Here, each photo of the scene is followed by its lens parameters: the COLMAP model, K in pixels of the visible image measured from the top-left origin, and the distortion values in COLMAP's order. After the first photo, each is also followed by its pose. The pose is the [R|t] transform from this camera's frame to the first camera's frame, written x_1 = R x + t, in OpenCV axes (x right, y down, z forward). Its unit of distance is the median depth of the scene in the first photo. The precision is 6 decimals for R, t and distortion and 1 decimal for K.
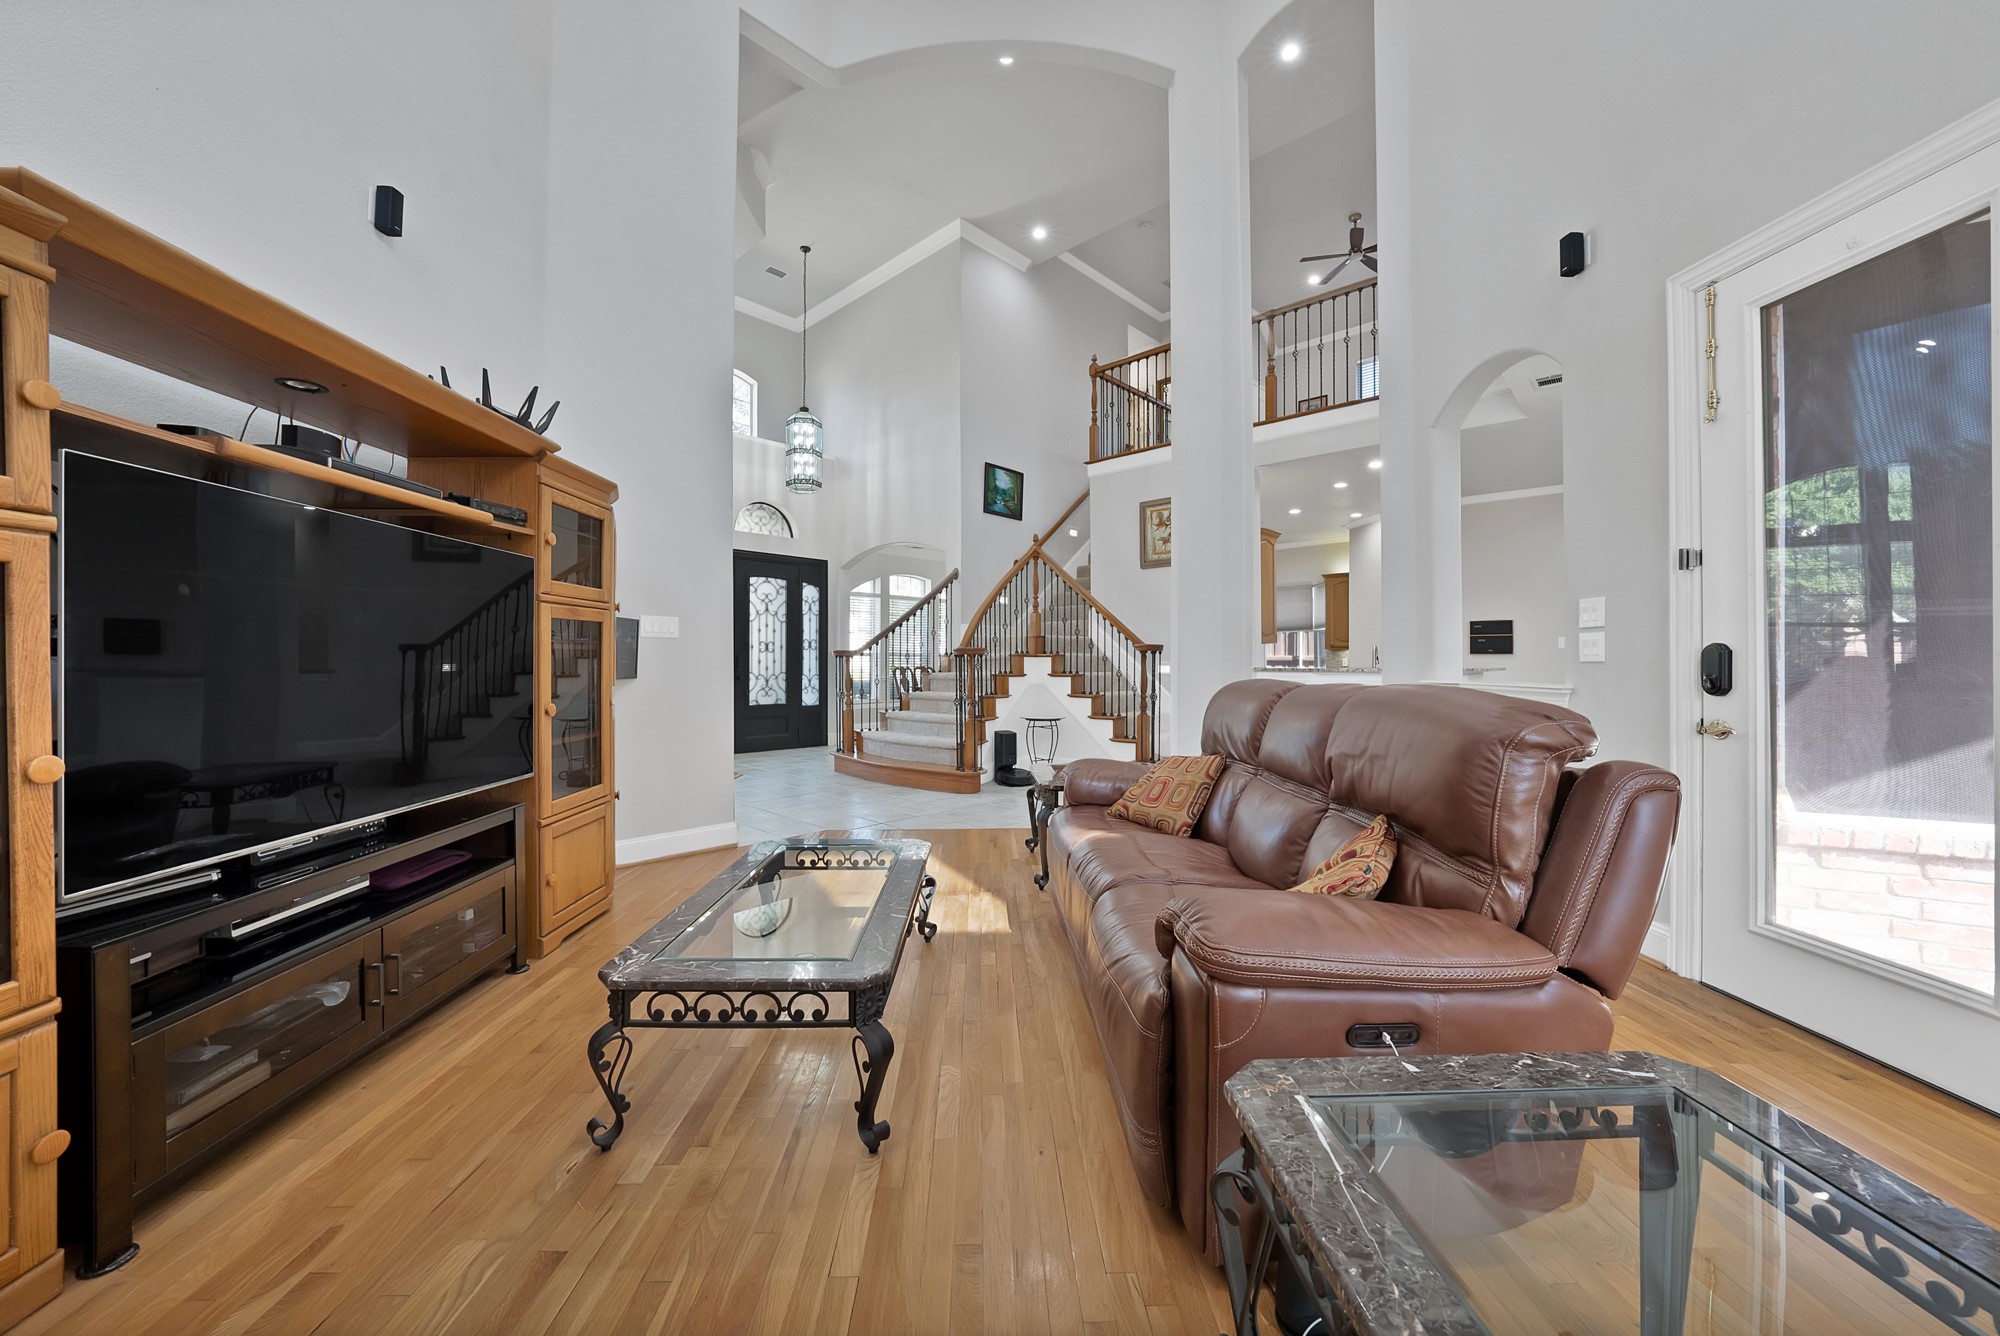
lens RADIAL K [[739.1, 0, 1004.1], [0, 739.1, 653.6], [0, 0, 1]] dist [-0.016913, 0.002371]
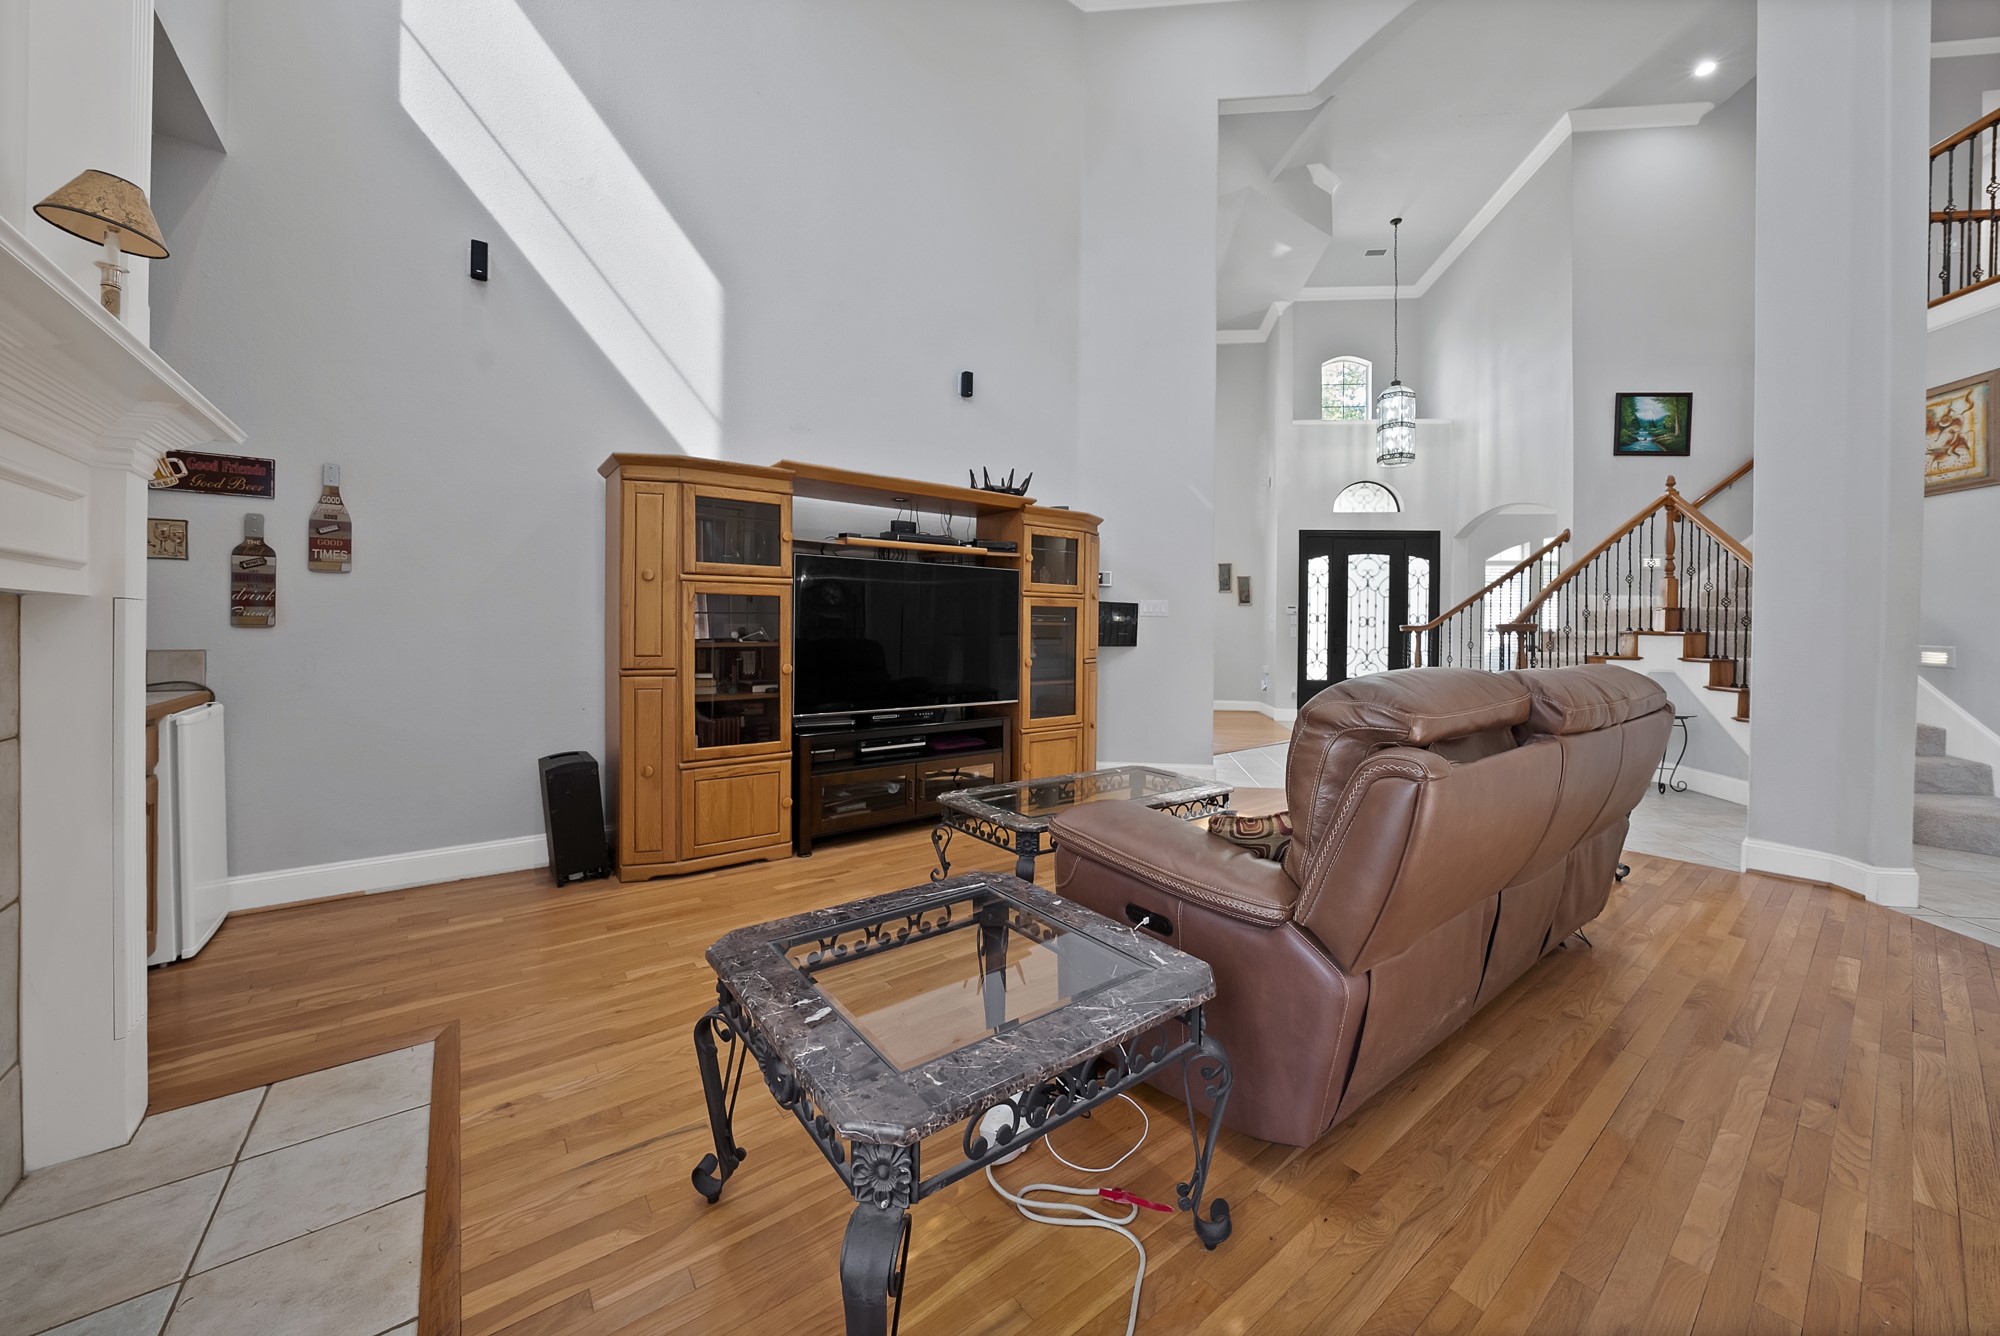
lens RADIAL K [[739.1, 0, 1015.9], [0, 739.1, 626.9], [0, 0, 1]] dist [-0.016913, 0.002371]
pose [[0.593211, 0.006660, -0.805020, 0.230198], [-0.006573, 0.999973, 0.003429, -0.002547], [0.805020, 0.003258, 0.593238, 0.001054]]
